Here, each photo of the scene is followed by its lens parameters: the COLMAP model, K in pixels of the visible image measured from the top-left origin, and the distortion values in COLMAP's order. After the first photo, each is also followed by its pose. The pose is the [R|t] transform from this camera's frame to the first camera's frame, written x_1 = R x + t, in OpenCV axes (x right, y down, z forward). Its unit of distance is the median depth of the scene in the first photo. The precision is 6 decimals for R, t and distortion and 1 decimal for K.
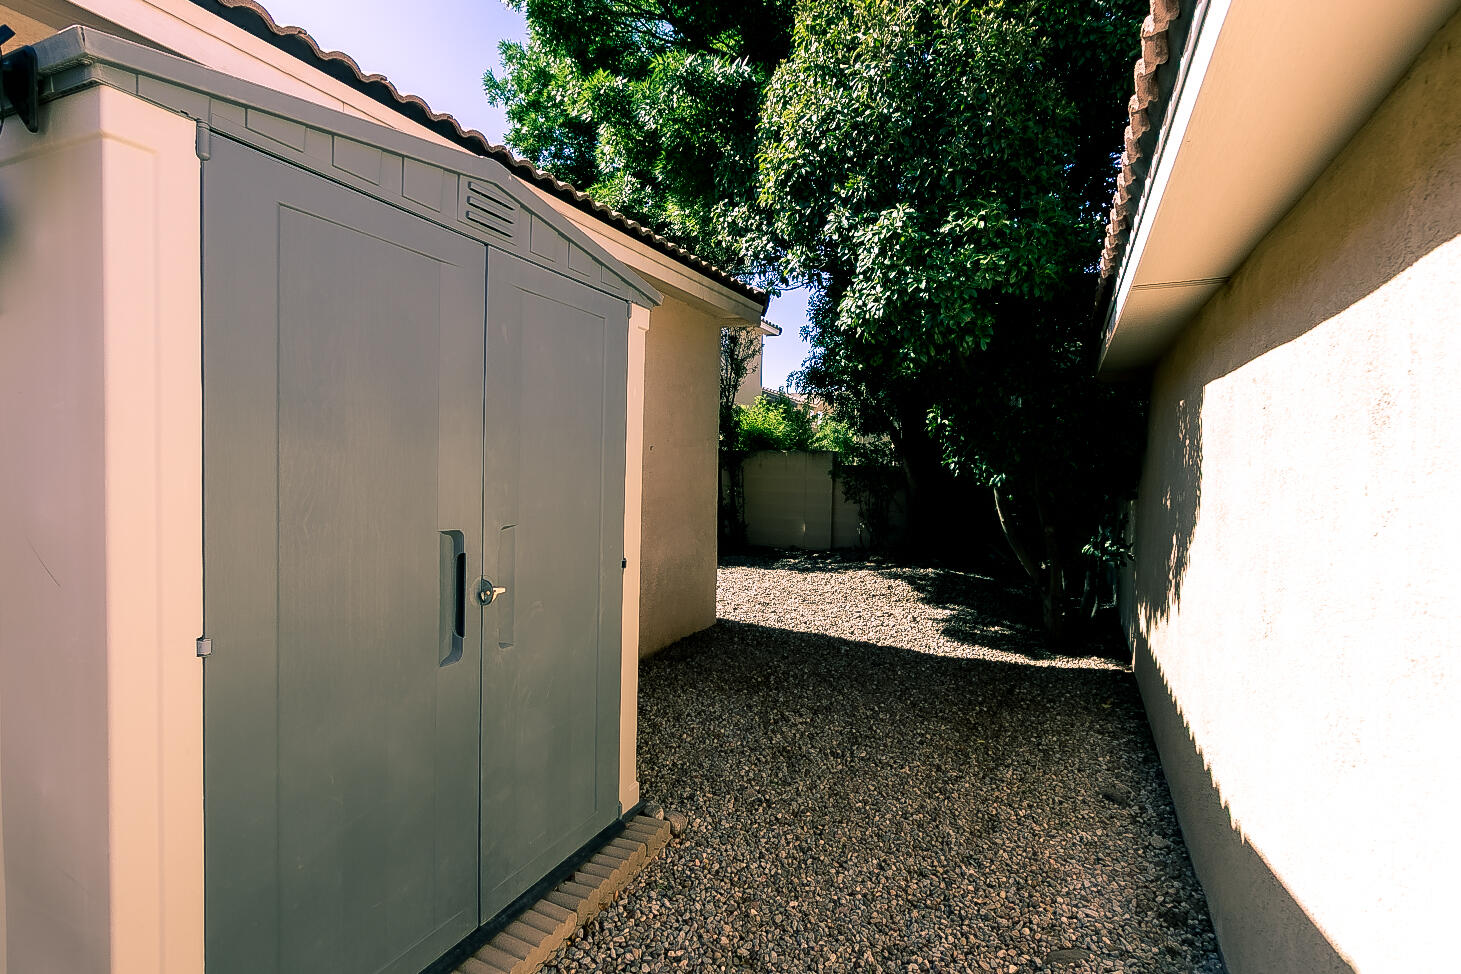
lens RADIAL K [[705.9, 0, 728.8], [0, 705.9, 495.1], [0, 0, 1]] dist [-0.002185, -0.000681]
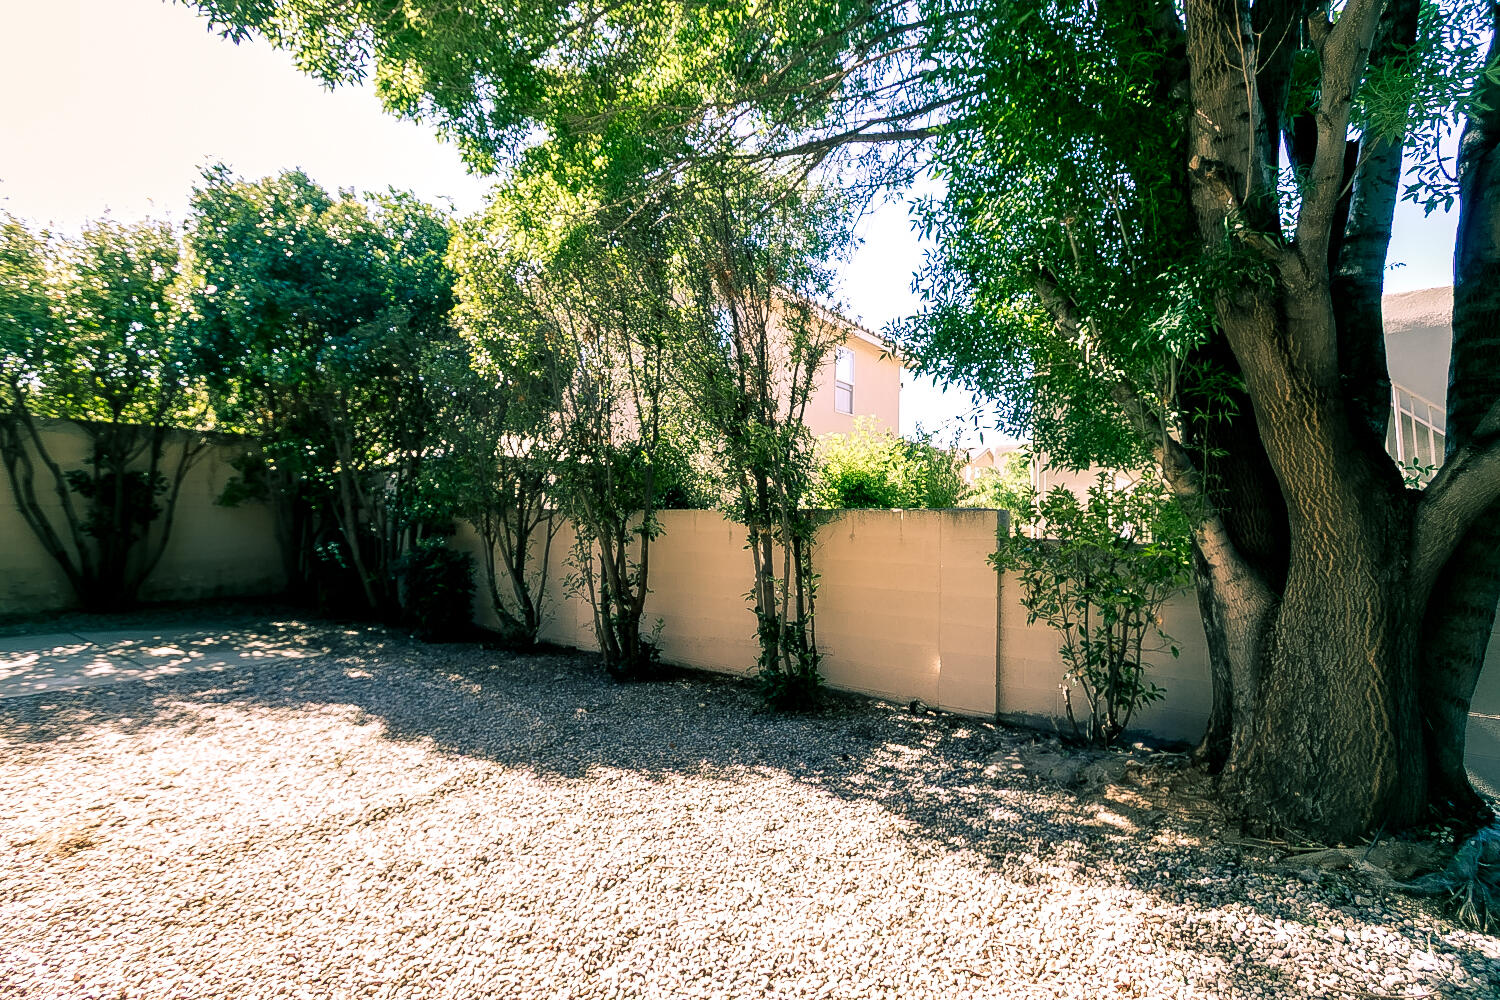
lens RADIAL K [[687.5, 0, 747.2], [0, 687.5, 523.6], [0, 0, 1]] dist [0.000899, -0.000035]
pose [[0.980577, -0.004273, -0.196089, 0.215961], [-0.004257, 0.999064, -0.043057, -0.094367], [0.196089, 0.043056, 0.979640, 1.523595]]
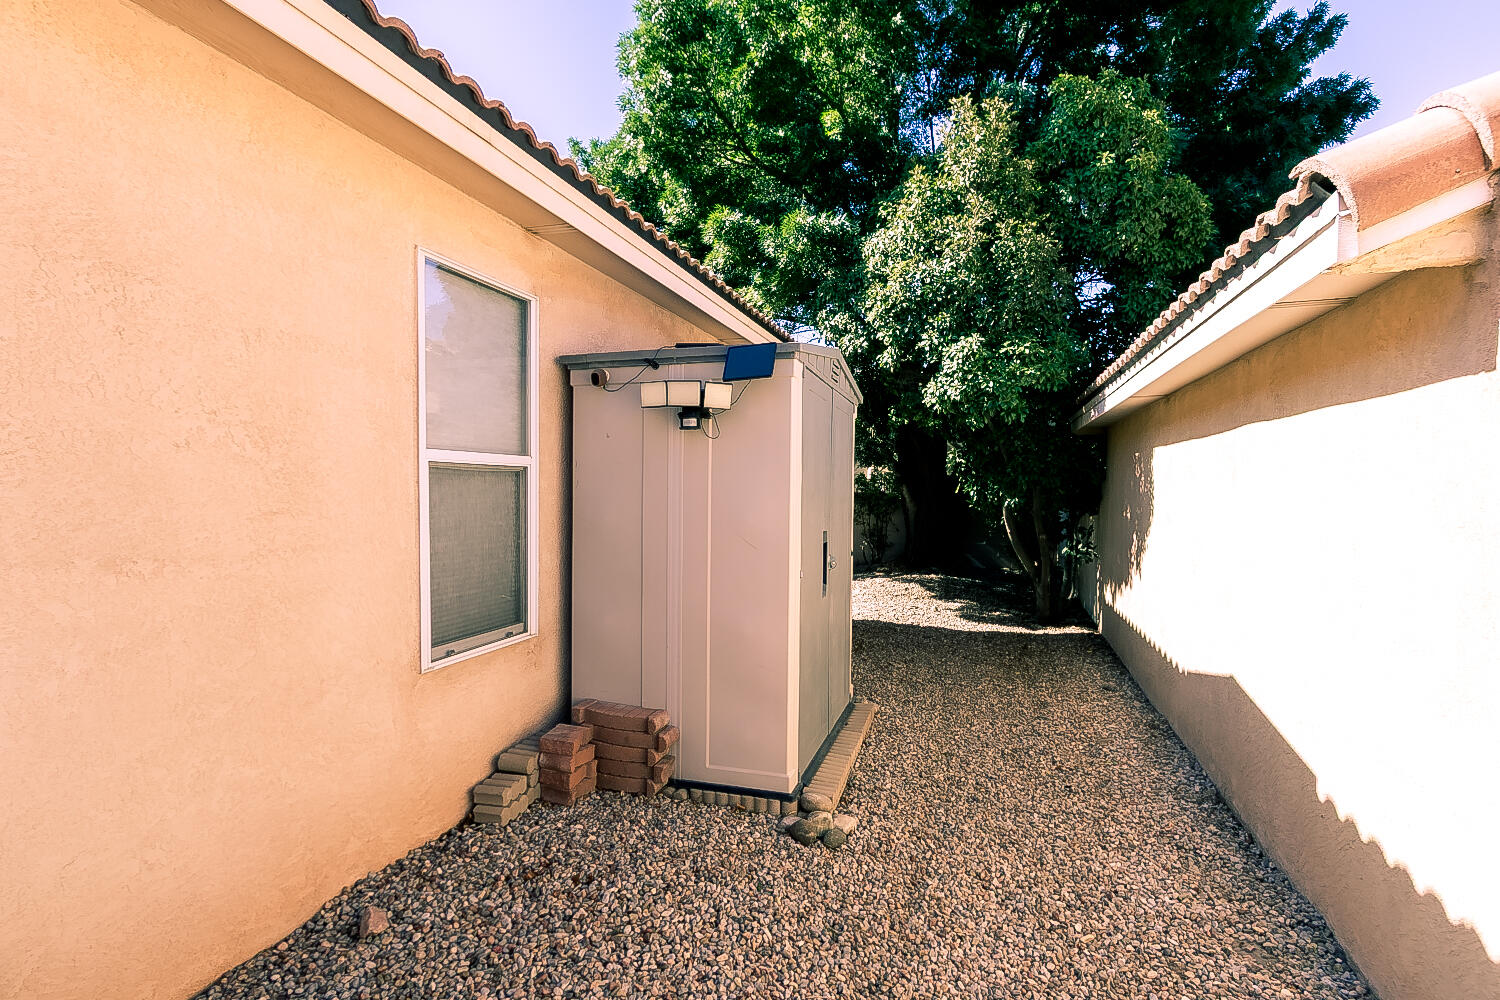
lens RADIAL K [[724.8, 0, 748.3], [0, 724.8, 508.3], [0, 0, 1]] dist [-0.002185, -0.000681]
pose [[0.991981, -0.016715, 0.125274, -0.444695], [0.019266, 0.999630, -0.019178, 0.011290], [-0.124908, 0.021438, 0.991937, -0.531238]]
